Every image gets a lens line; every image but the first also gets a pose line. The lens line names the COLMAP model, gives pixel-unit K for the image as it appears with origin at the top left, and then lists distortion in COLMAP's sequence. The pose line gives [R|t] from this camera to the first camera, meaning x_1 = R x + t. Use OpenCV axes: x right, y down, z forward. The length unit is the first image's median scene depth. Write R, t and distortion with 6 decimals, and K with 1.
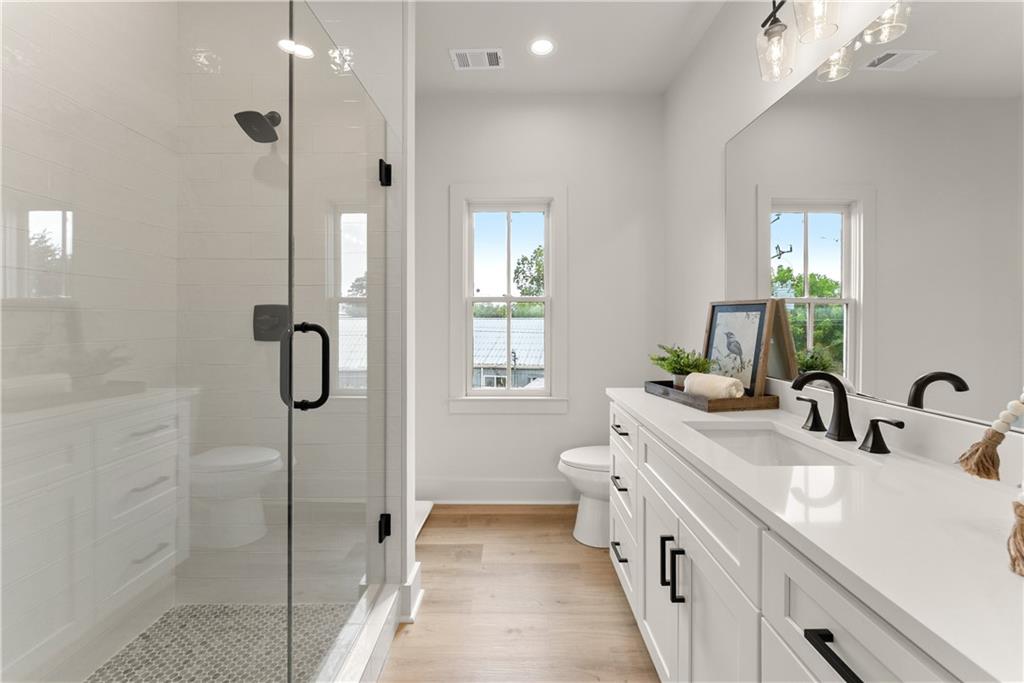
lens RADIAL K [[415.6, 0, 526.8], [0, 415.6, 324.8], [0, 0, 1]] dist [0.002310, -0.000863]
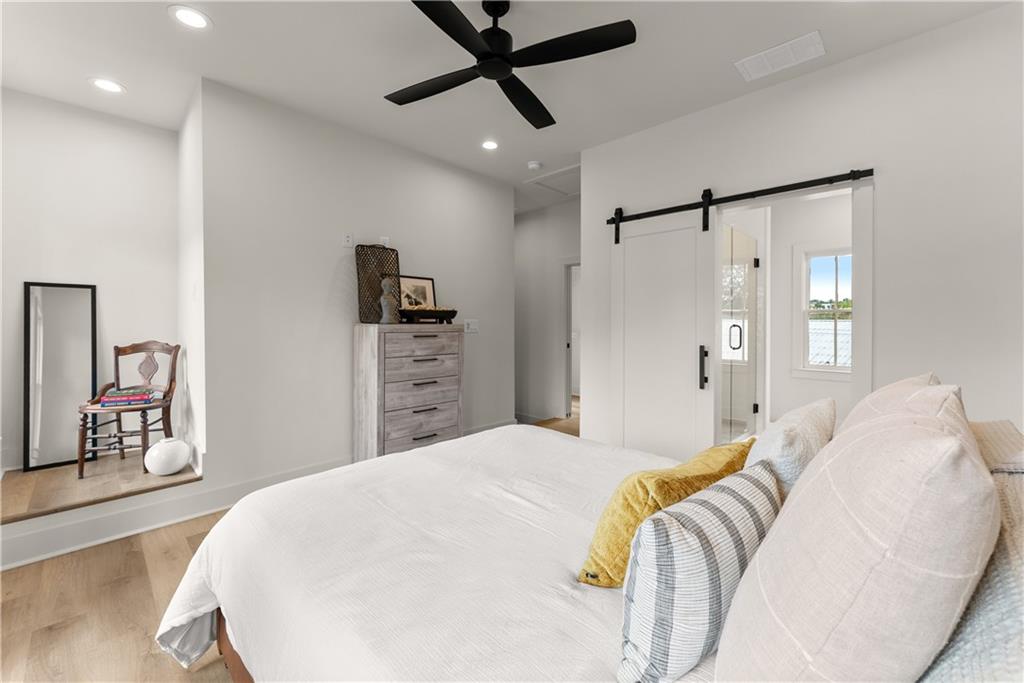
lens RADIAL K [[415.6, 0, 508.1], [0, 415.6, 324.1], [0, 0, 1]] dist [0.002310, -0.000863]
pose [[0.681724, 0.012269, -0.731506, 0.451700], [-0.009422, 0.999924, 0.007990, -0.011287], [0.731549, 0.001445, 0.681788, -1.716016]]
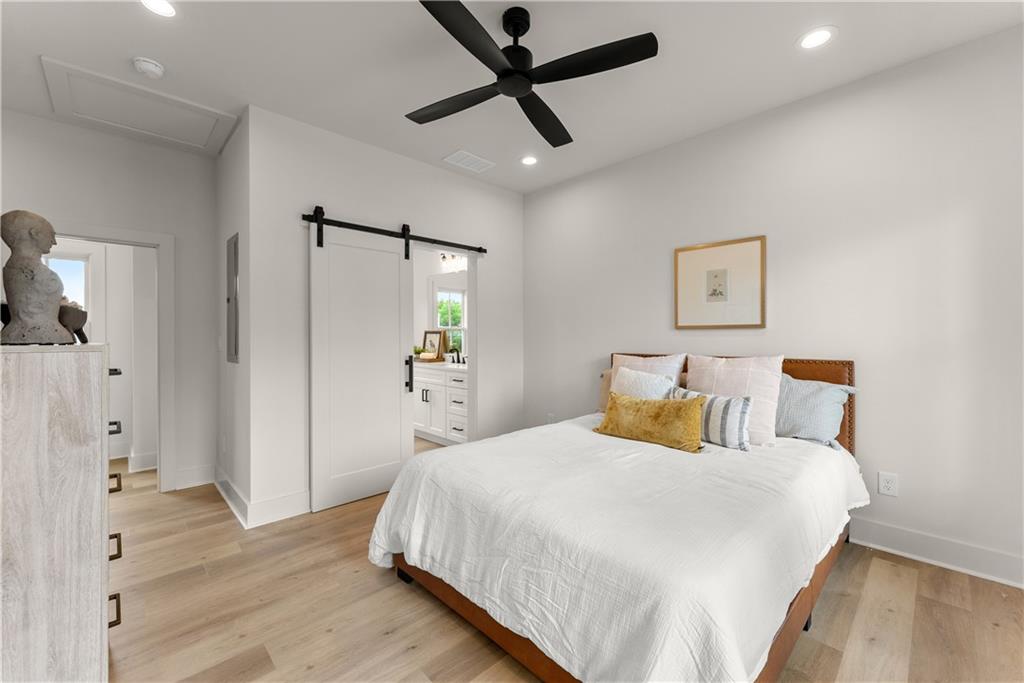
lens RADIAL K [[415.6, 0, 507.1], [0, 415.6, 334.6], [0, 0, 1]] dist [0.002310, -0.000863]
pose [[0.739259, 0.001296, 0.673420, -1.258705], [0.003785, 0.999974, -0.006079, -0.004505], [-0.673410, 0.007043, 0.739235, -1.793829]]
